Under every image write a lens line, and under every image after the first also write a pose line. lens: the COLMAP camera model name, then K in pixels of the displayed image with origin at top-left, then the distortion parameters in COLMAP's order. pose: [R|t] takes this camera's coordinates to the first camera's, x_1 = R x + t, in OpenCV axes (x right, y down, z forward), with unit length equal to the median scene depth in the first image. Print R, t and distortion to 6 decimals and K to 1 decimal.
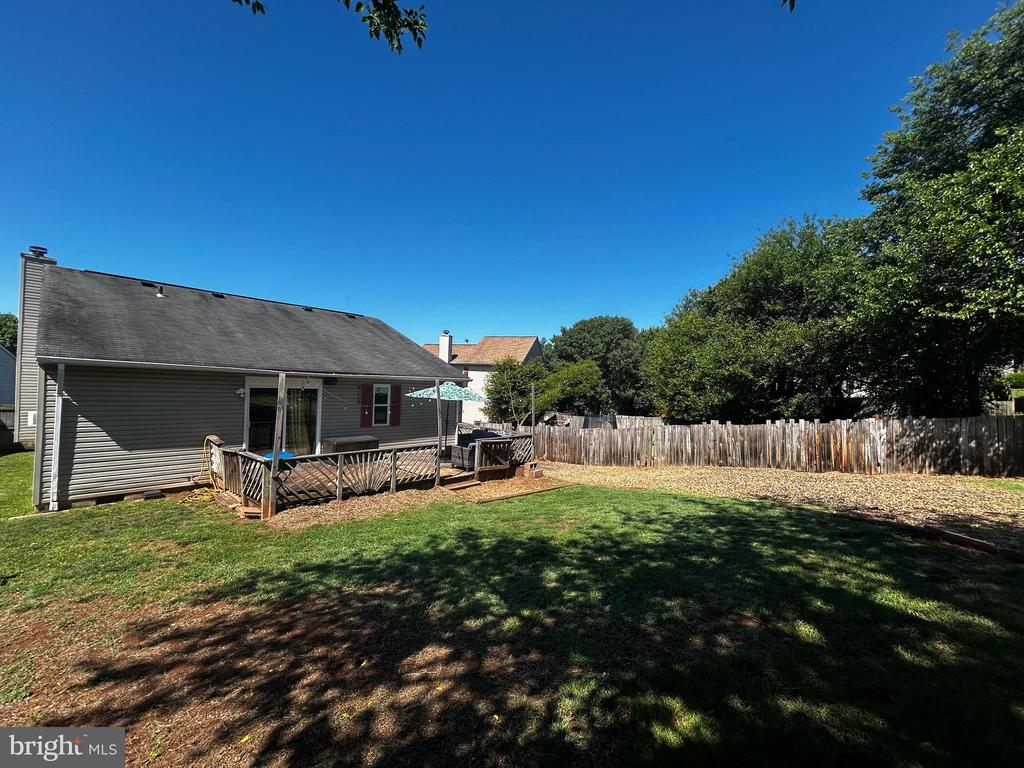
lens RADIAL K [[414.7, 0, 512.9], [0, 414.7, 380.3], [0, 0, 1]] dist [0.002532, 0.000220]
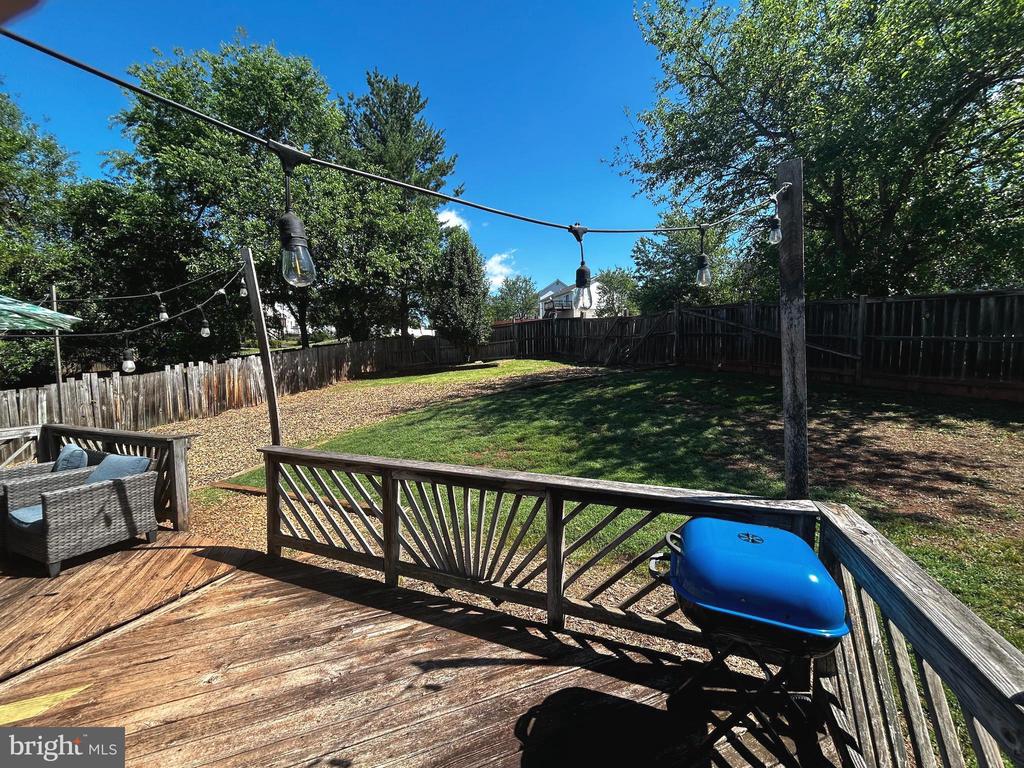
lens RADIAL K [[414.7, 0, 513.7], [0, 414.7, 384.3], [0, 0, 1]] dist [0.002532, 0.000220]
pose [[-0.279517, -0.105618, 0.954314, -0.448365], [-0.015478, 0.994298, 0.105510, 0.044250], [-0.960016, 0.014721, -0.279558, 0.715003]]
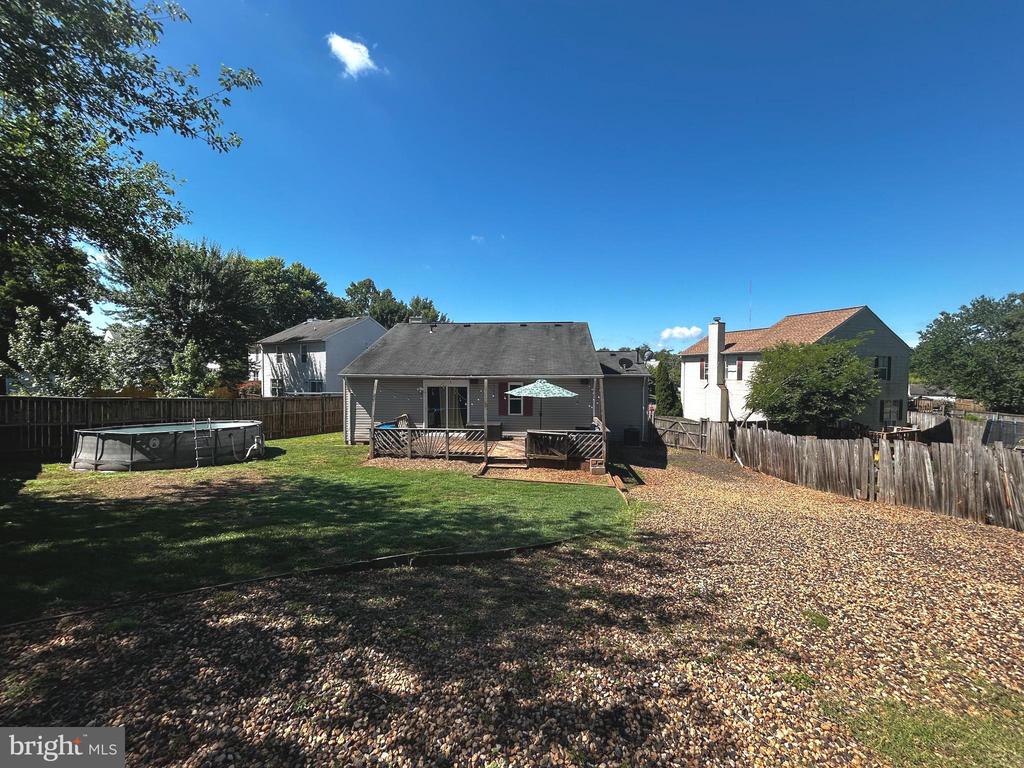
lens RADIAL K [[414.7, 0, 514.9], [0, 414.7, 385.9], [0, 0, 1]] dist [0.002532, 0.000220]
pose [[0.604448, -0.006662, -0.796617, 0.741891], [0.032010, 0.999361, 0.015930, -0.000491], [0.796001, -0.035128, 0.604275, 0.251346]]
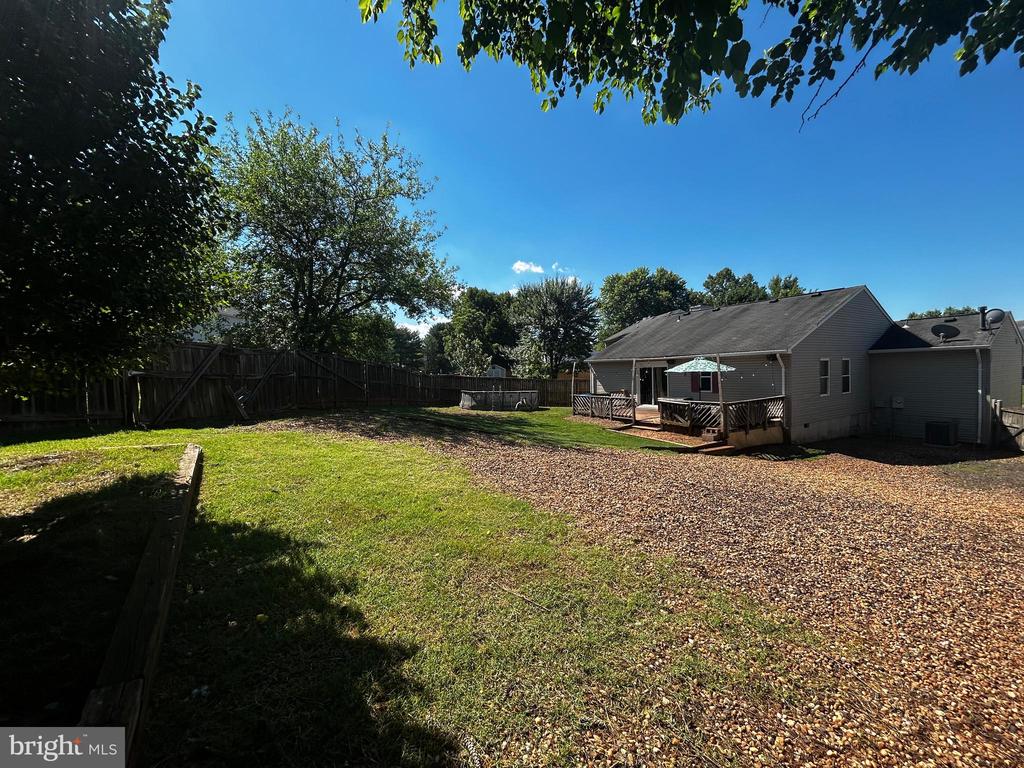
lens RADIAL K [[414.7, 0, 513.8], [0, 414.7, 386.5], [0, 0, 1]] dist [0.002532, 0.000220]
pose [[-0.278592, 0.008802, -0.960369, 1.241570], [0.035110, 0.999383, -0.001026, 0.076251], [0.959768, -0.034004, -0.278729, 0.831690]]
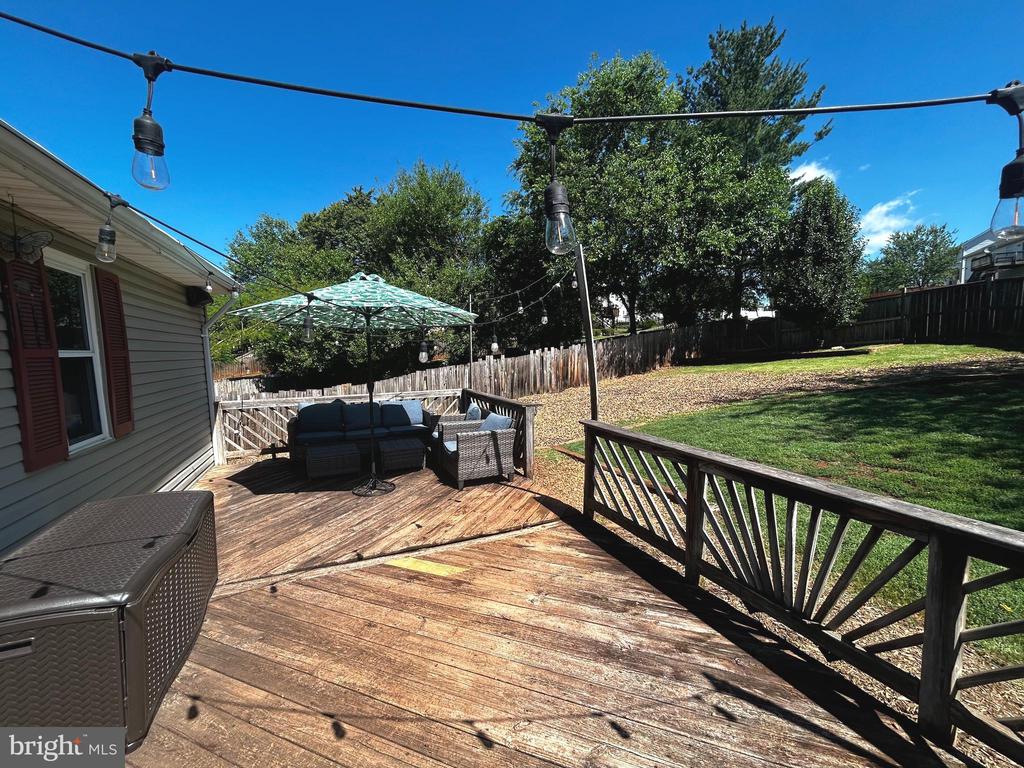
lens RADIAL K [[414.7, 0, 513.8], [0, 414.7, 385.5], [0, 0, 1]] dist [0.002532, 0.000220]
pose [[0.448279, -0.132950, 0.883952, -0.436588], [0.024423, 0.990330, 0.136564, 0.048574], [-0.893560, -0.039630, 0.447191, 0.702591]]
